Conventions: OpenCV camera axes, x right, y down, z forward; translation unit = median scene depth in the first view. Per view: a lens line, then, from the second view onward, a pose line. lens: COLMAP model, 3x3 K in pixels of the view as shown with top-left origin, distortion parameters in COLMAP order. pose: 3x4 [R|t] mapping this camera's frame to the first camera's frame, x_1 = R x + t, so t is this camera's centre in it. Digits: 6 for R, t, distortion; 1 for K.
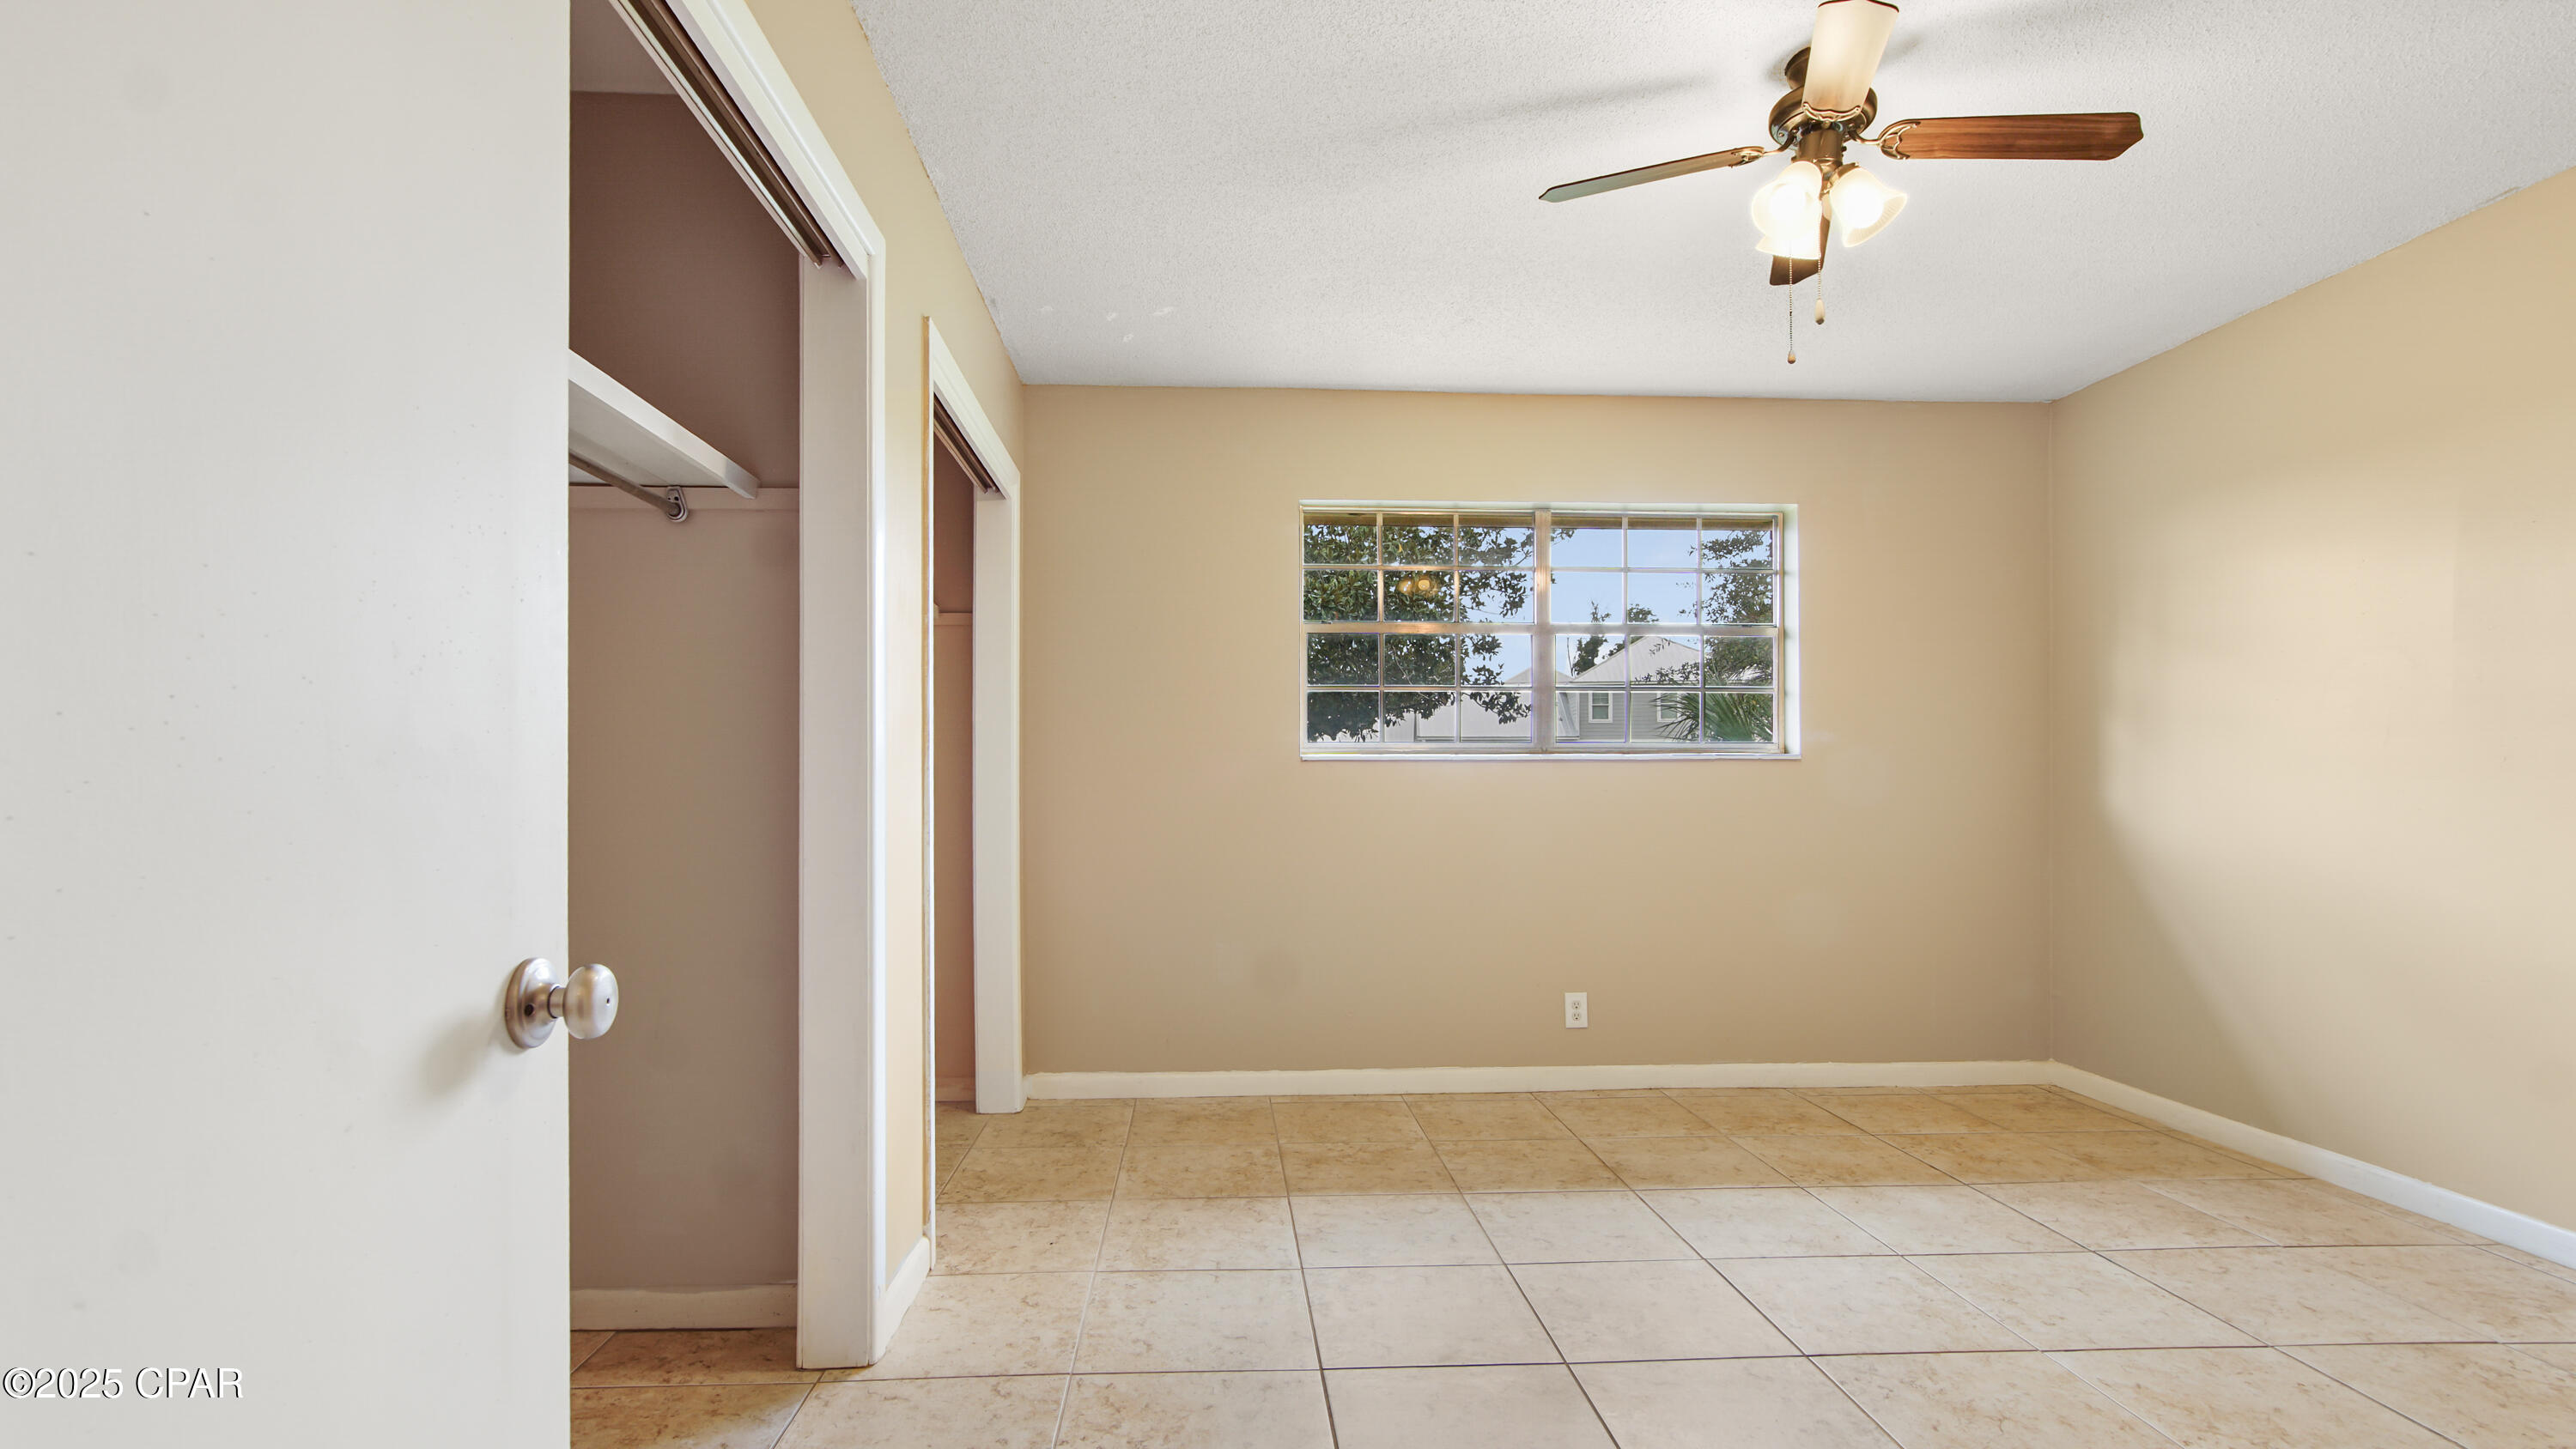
lens RADIAL K [[1217.0, 0, 1284.4], [0, 1217.0, 745.8], [0, 0, 1]] dist [-0.003519, 0.001207]
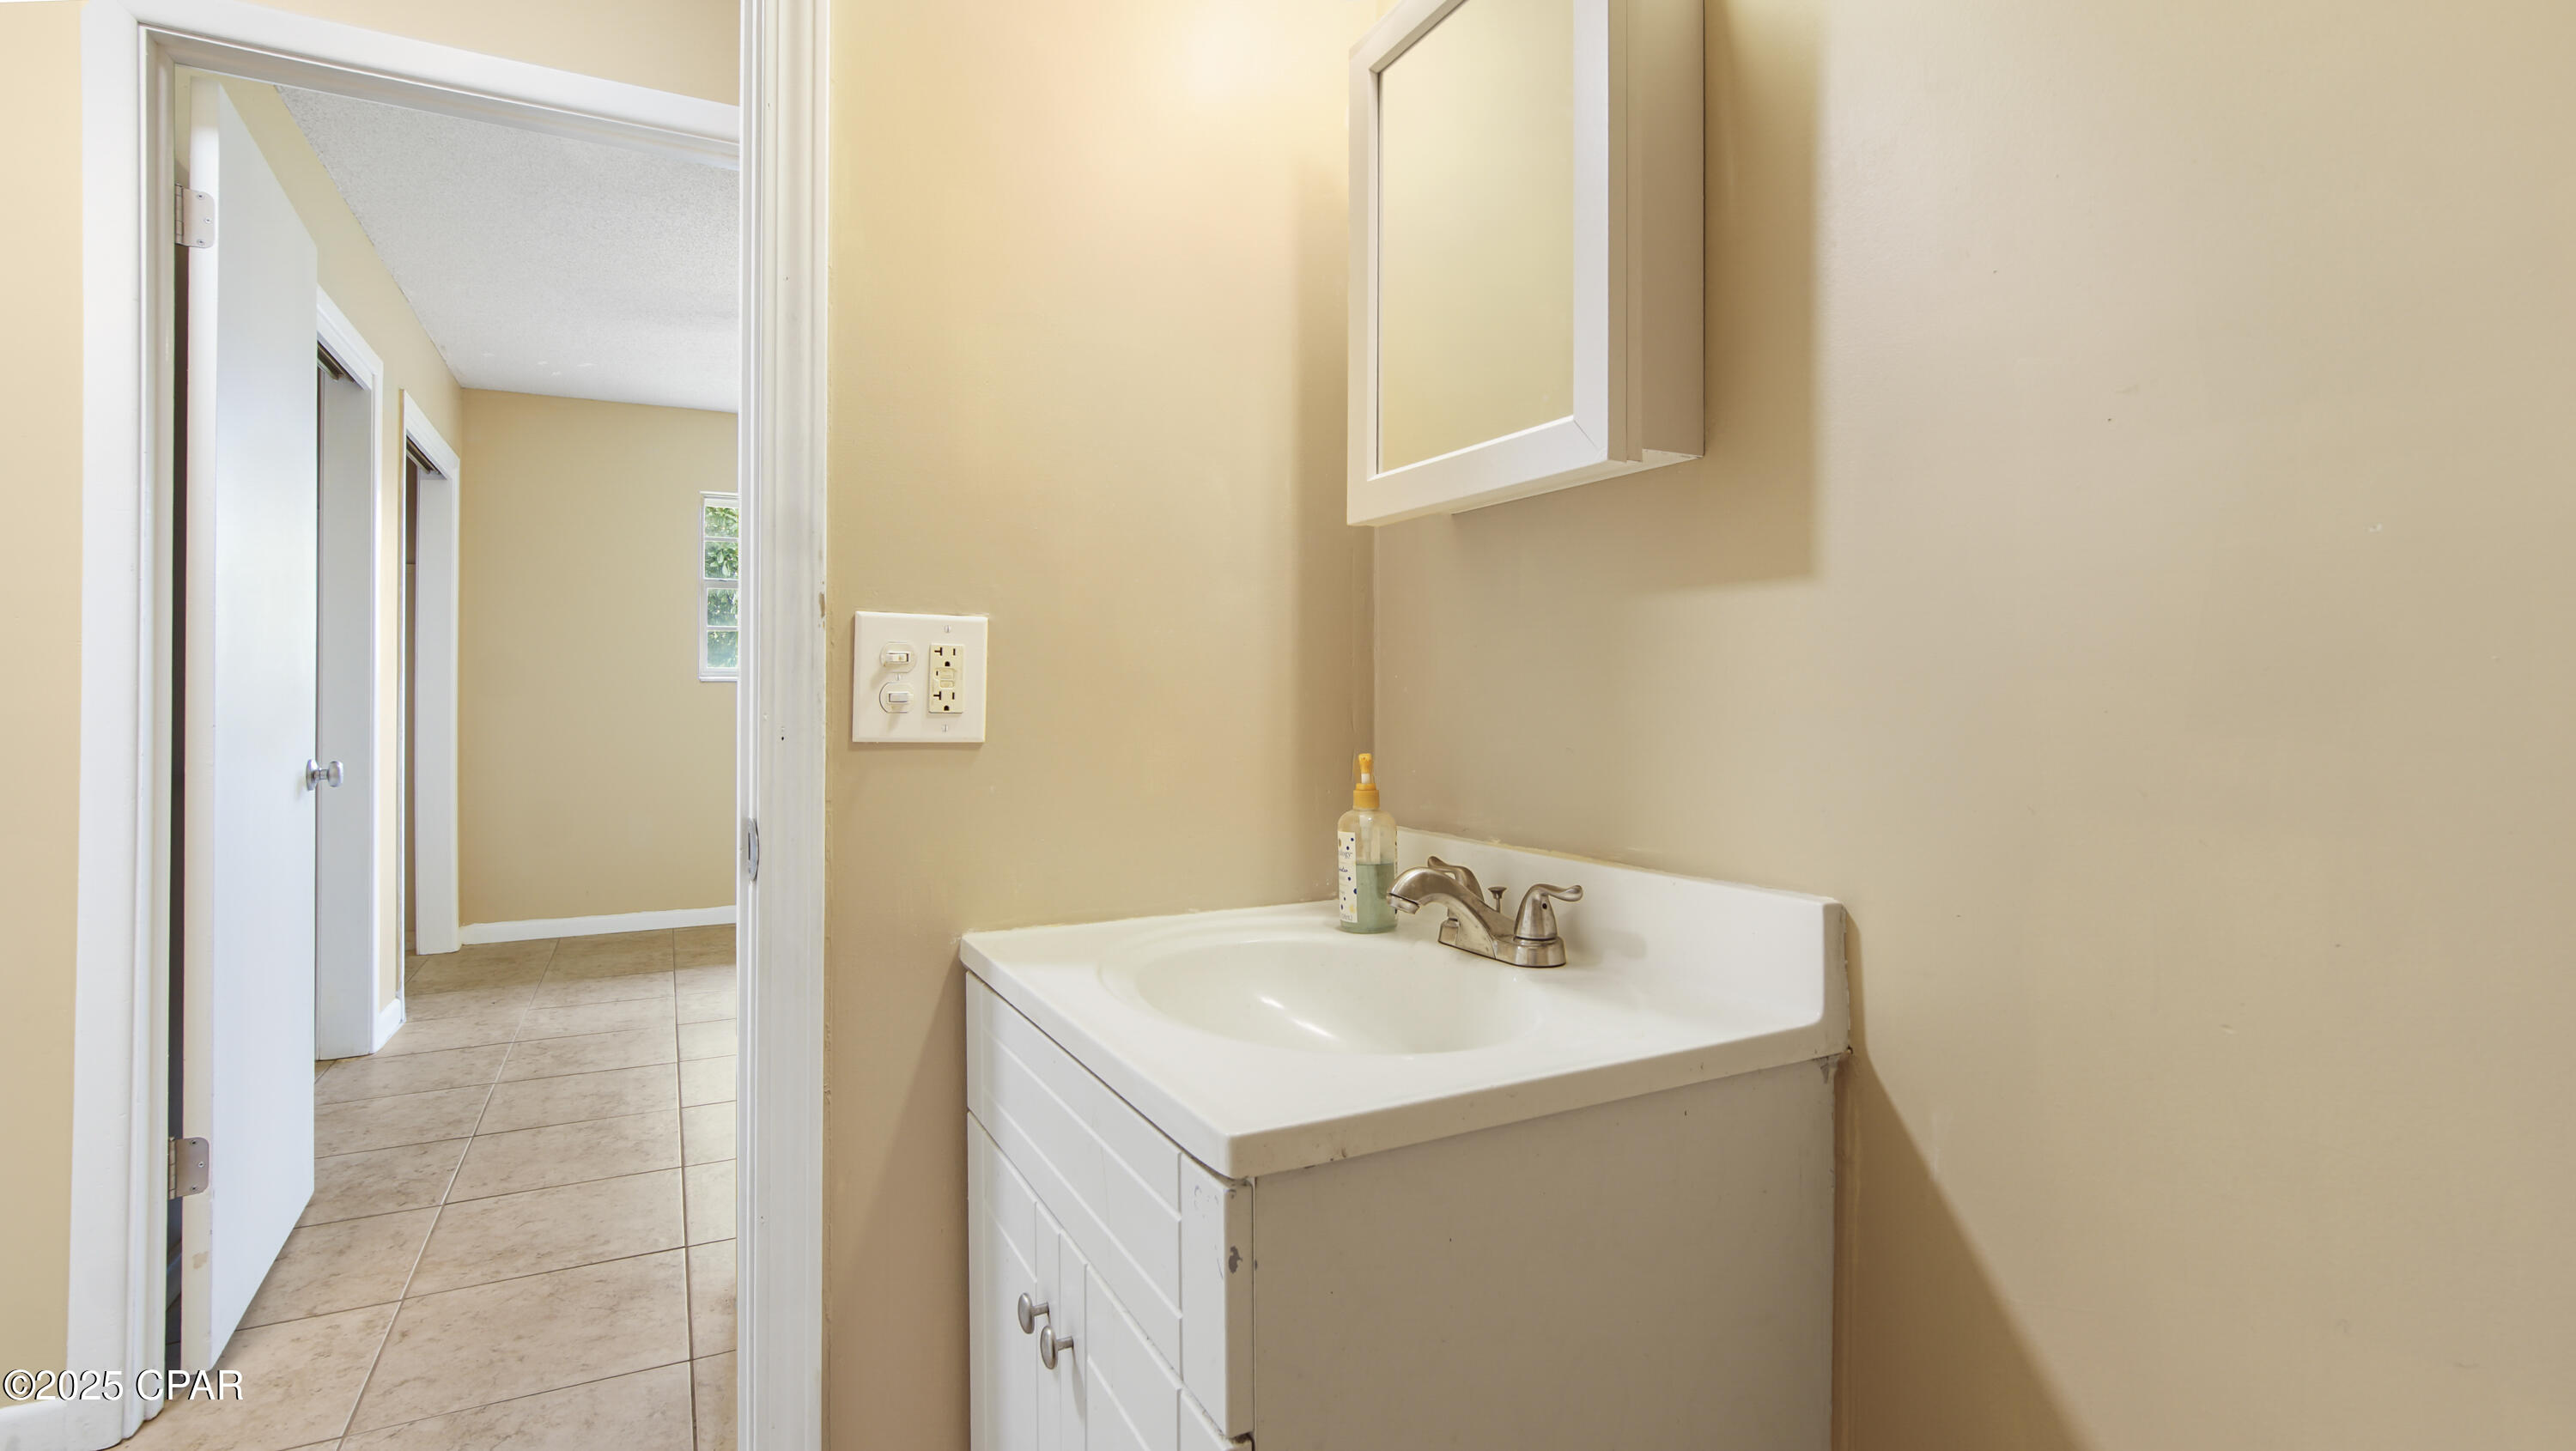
lens RADIAL K [[1211.6, 0, 1282.7], [0, 1211.6, 668.8], [0, 0, 1]] dist [-0.001461, 0.000234]
pose [[0.915677, 0.006610, 0.401860, 0.085031], [-0.009173, 0.999948, 0.004452, -0.018565], [-0.401809, -0.007763, 0.915690, -0.660512]]
